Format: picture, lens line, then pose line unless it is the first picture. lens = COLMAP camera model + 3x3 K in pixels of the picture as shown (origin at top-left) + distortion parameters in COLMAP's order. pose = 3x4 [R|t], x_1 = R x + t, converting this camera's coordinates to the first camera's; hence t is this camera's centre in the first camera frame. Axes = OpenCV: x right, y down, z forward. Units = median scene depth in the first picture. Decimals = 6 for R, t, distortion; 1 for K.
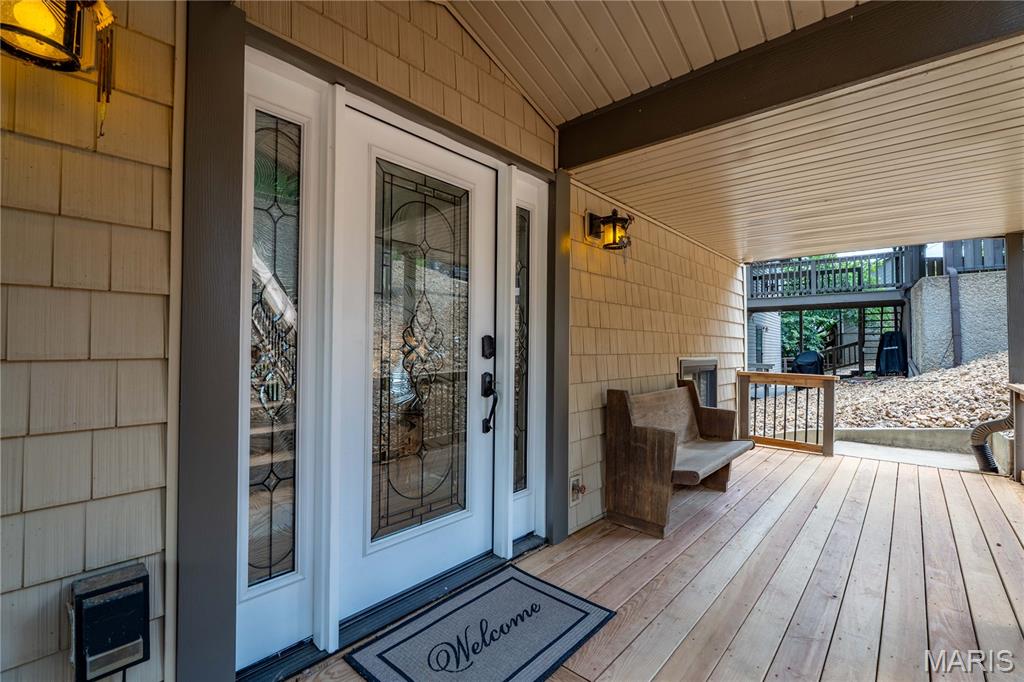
lens RADIAL K [[448.5, 0, 519.7], [0, 448.5, 342.0], [0, 0, 1]] dist [-0.006236, 0.000106]
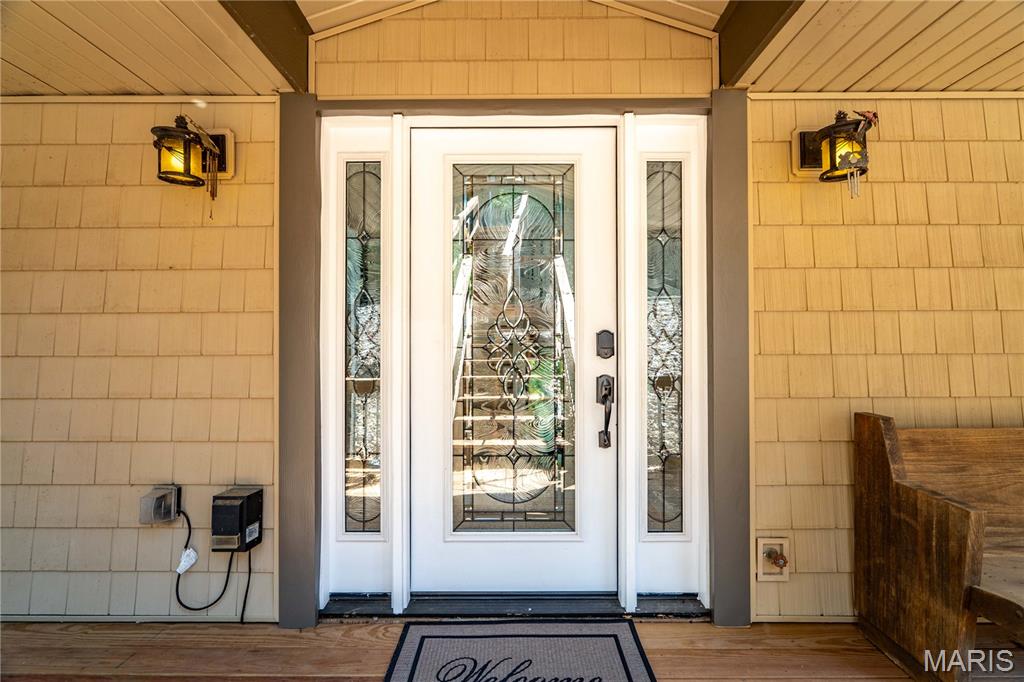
lens RADIAL K [[448.5, 0, 515.0], [0, 448.5, 344.3], [0, 0, 1]] dist [-0.006236, 0.000106]
pose [[0.654948, -0.014721, -0.755530, 0.447715], [0.016132, 0.999855, -0.005498, 0.012859], [0.755502, -0.008587, 0.655091, 0.335849]]
